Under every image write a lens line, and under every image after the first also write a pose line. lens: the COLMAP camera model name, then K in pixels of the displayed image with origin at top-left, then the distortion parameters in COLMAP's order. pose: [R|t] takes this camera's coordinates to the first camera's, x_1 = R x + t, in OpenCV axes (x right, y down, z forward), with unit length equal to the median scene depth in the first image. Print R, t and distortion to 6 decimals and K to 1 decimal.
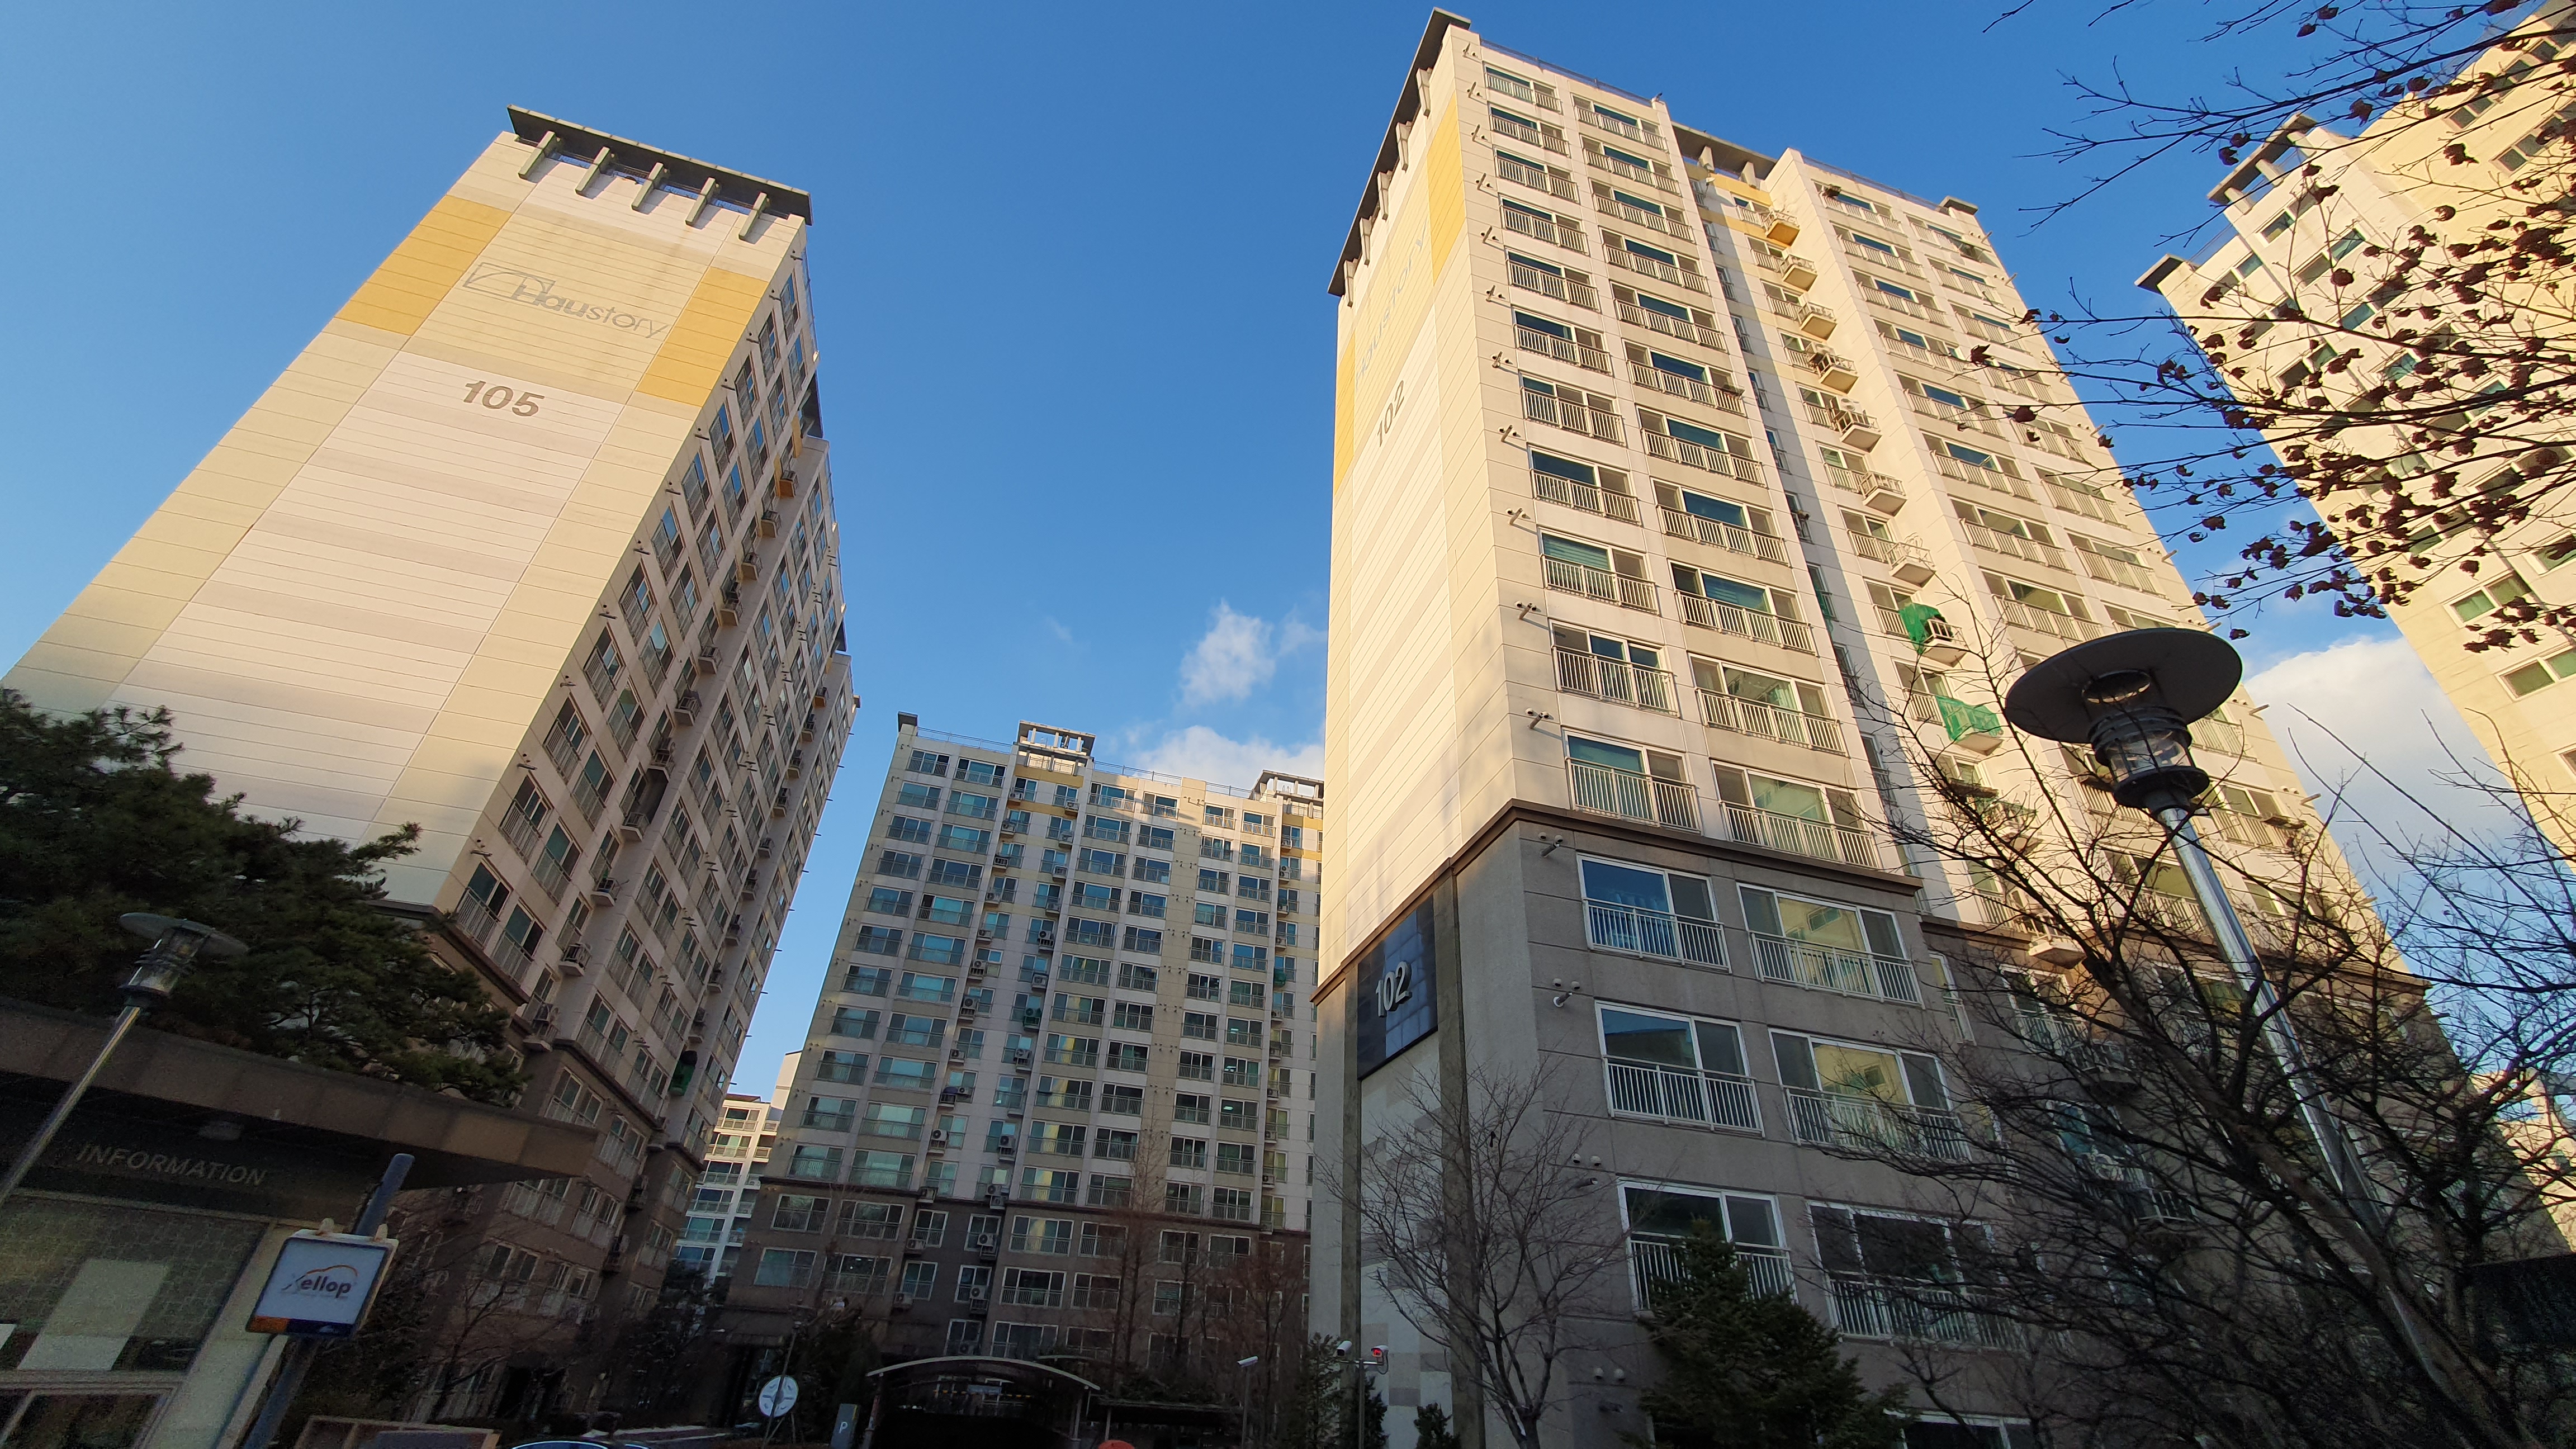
lens RADIAL K [[1029.2, 0, 1278.0], [0, 1029.2, 718.4], [0, 0, 1]] dist [0.015575, 0.000735]
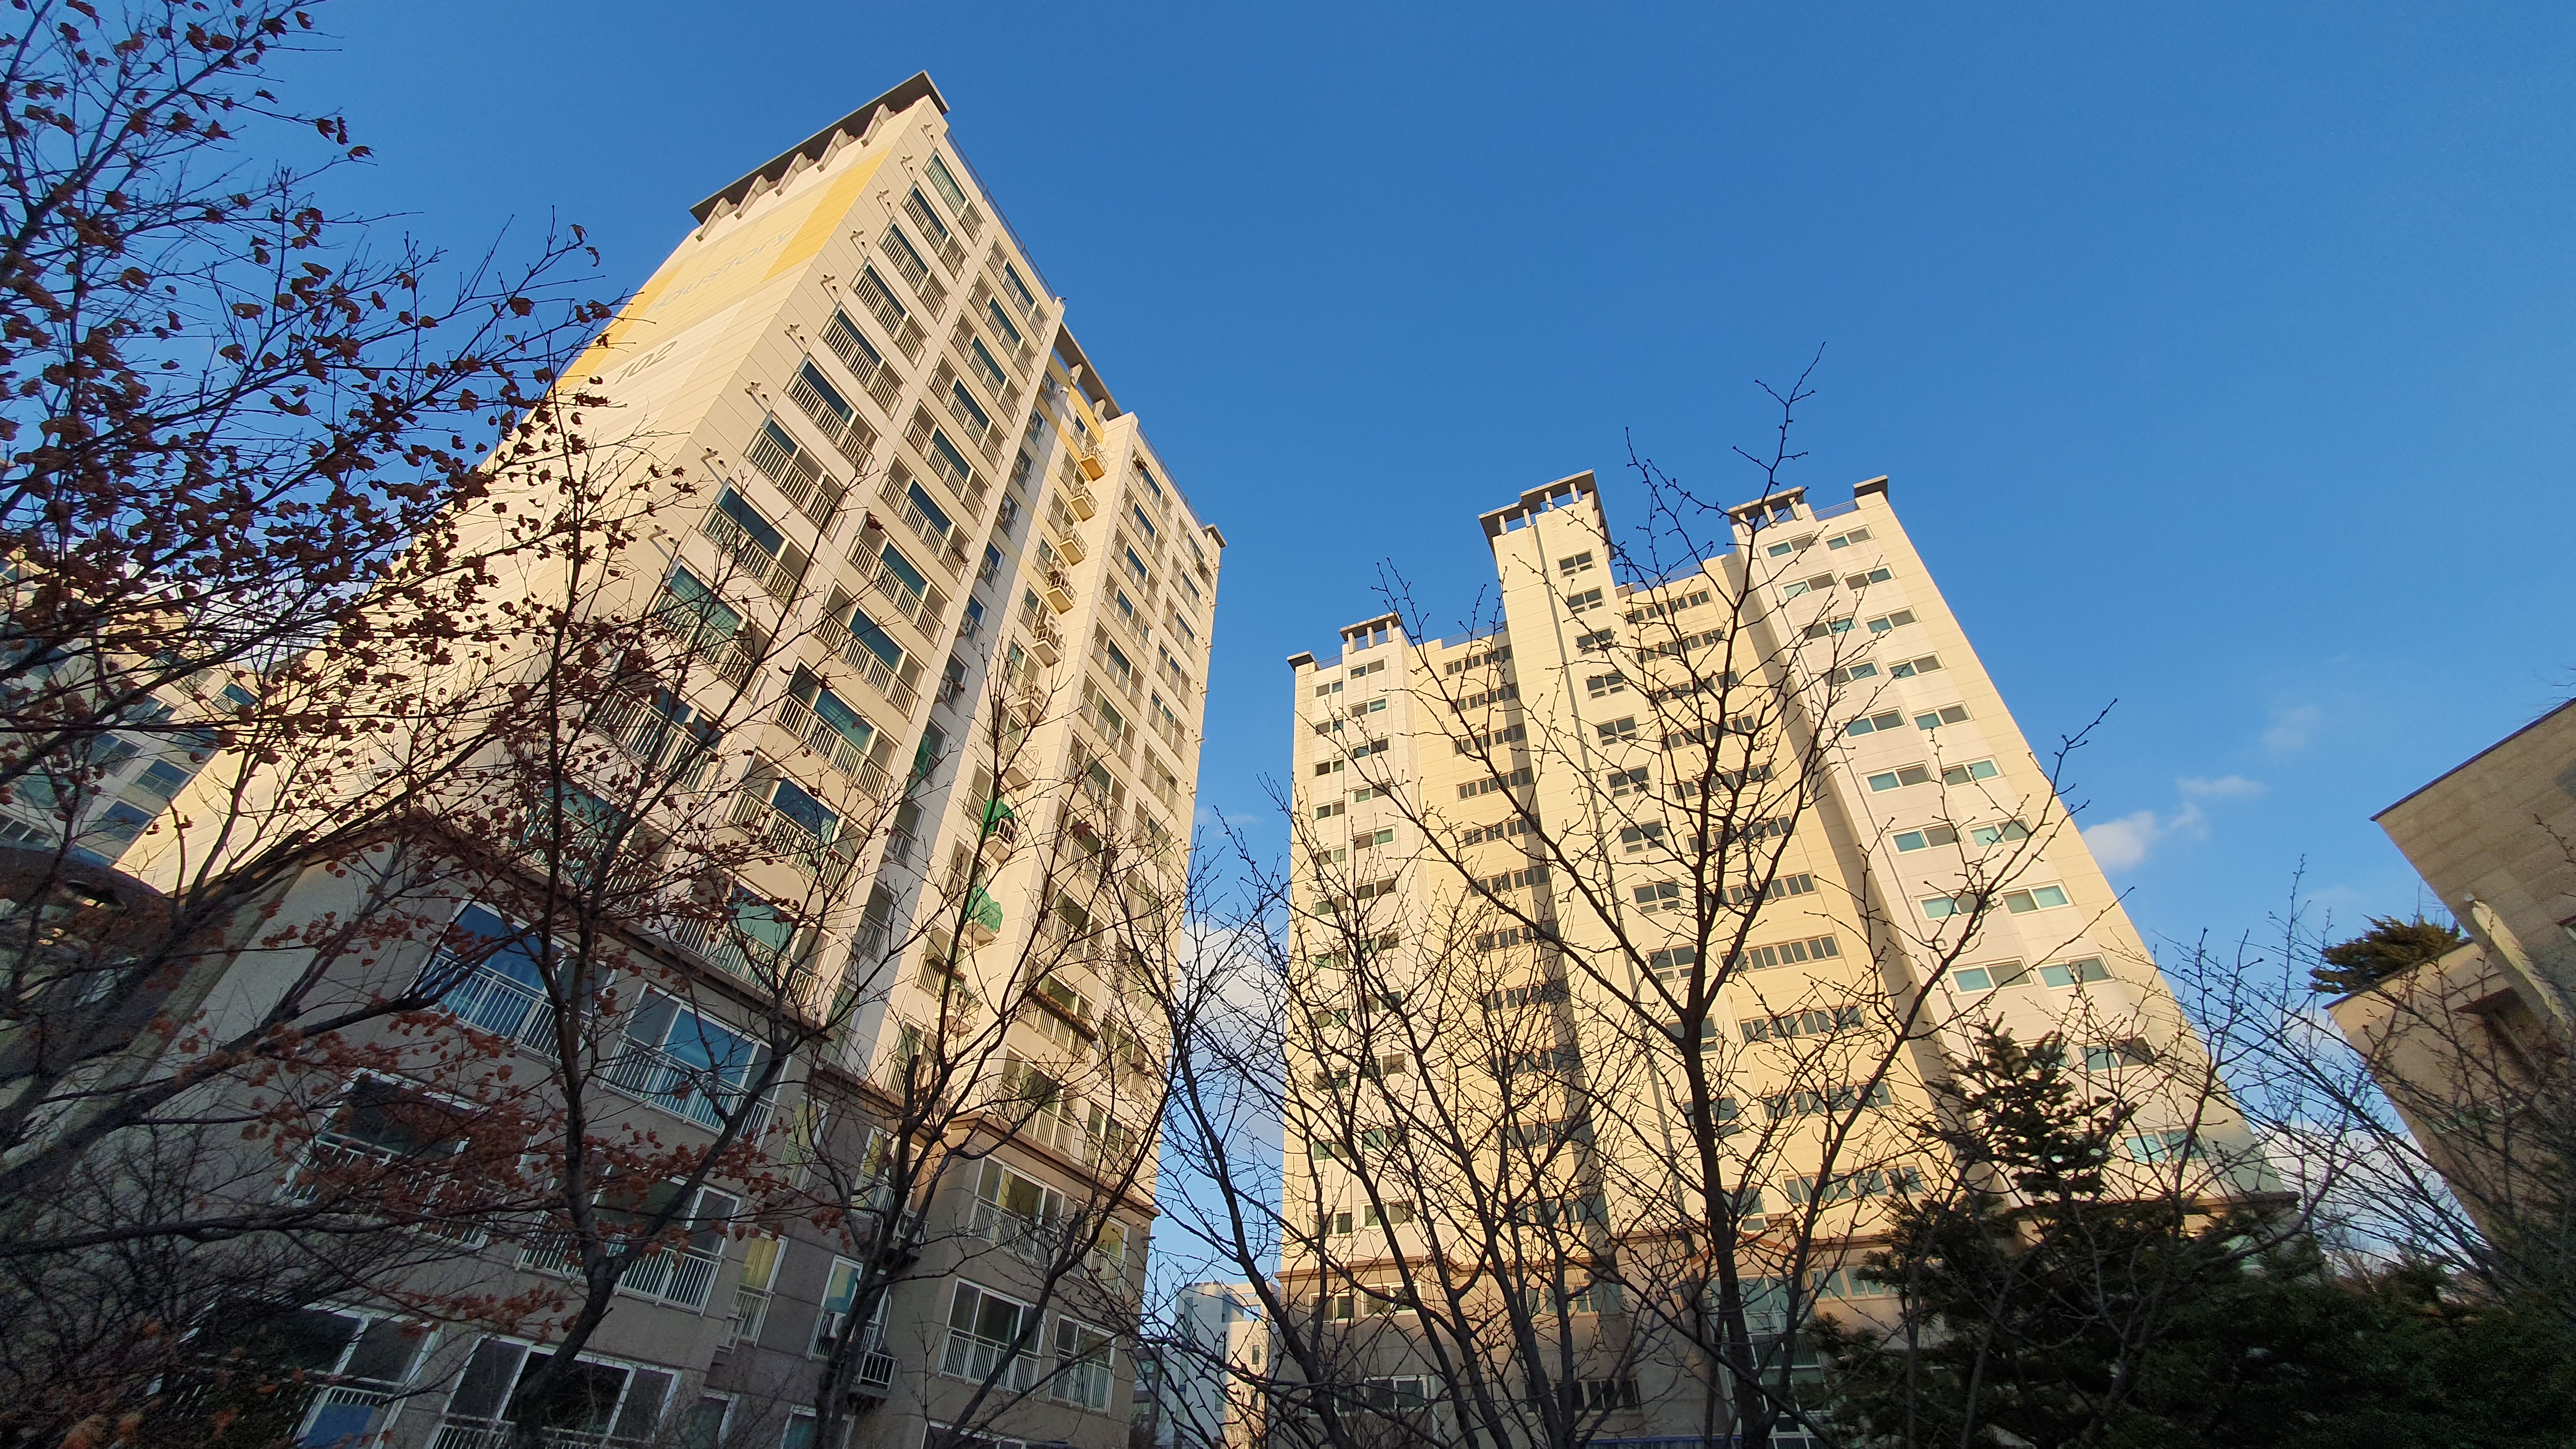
lens RADIAL K [[1029.2, 0, 1278.0], [0, 1029.2, 718.4], [0, 0, 1]] dist [0.015575, 0.000735]
pose [[0.664310, 0.465226, 0.585027, 0.073735], [-0.412122, 0.880945, -0.232574, -0.035073], [-0.623576, -0.086602, 0.776951, -0.044958]]
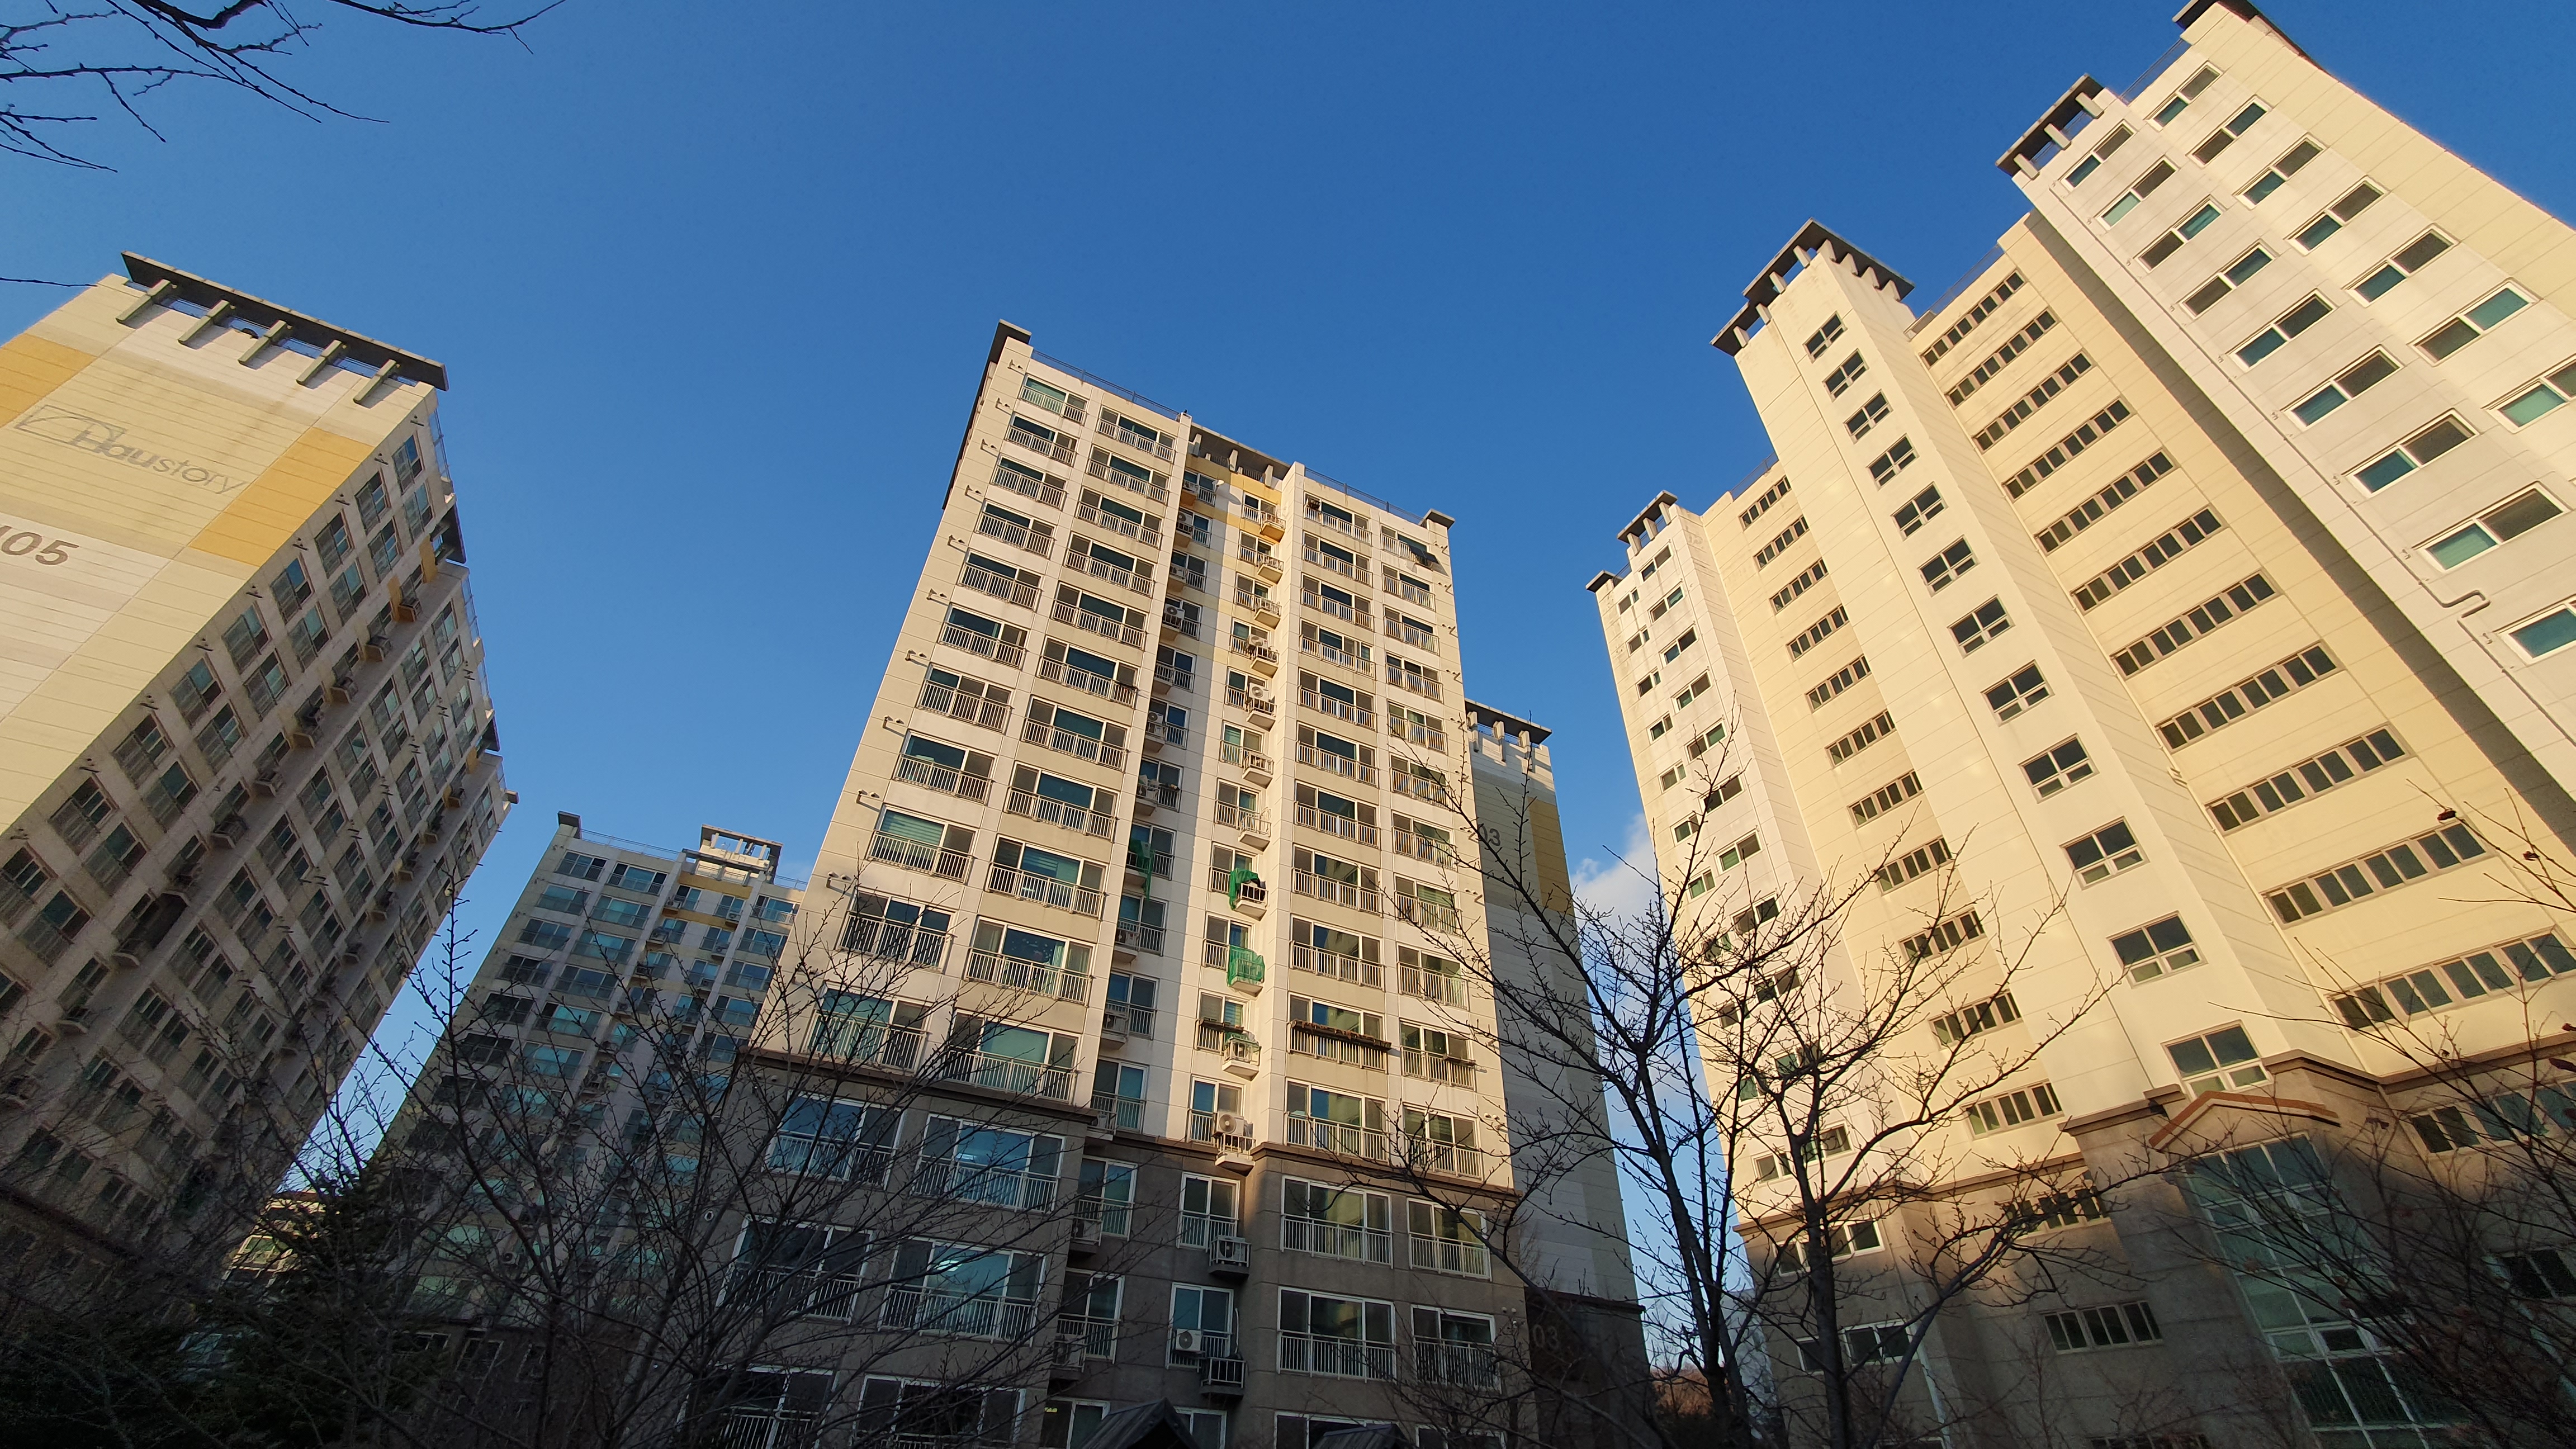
lens RADIAL K [[1029.2, 0, 1278.0], [0, 1029.2, 718.4], [0, 0, 1]] dist [0.015575, 0.000735]
pose [[0.984572, 0.095717, 0.146481, 0.305977], [-0.083736, 0.992779, -0.085896, -0.127891], [-0.153645, 0.072305, 0.985477, -0.194878]]
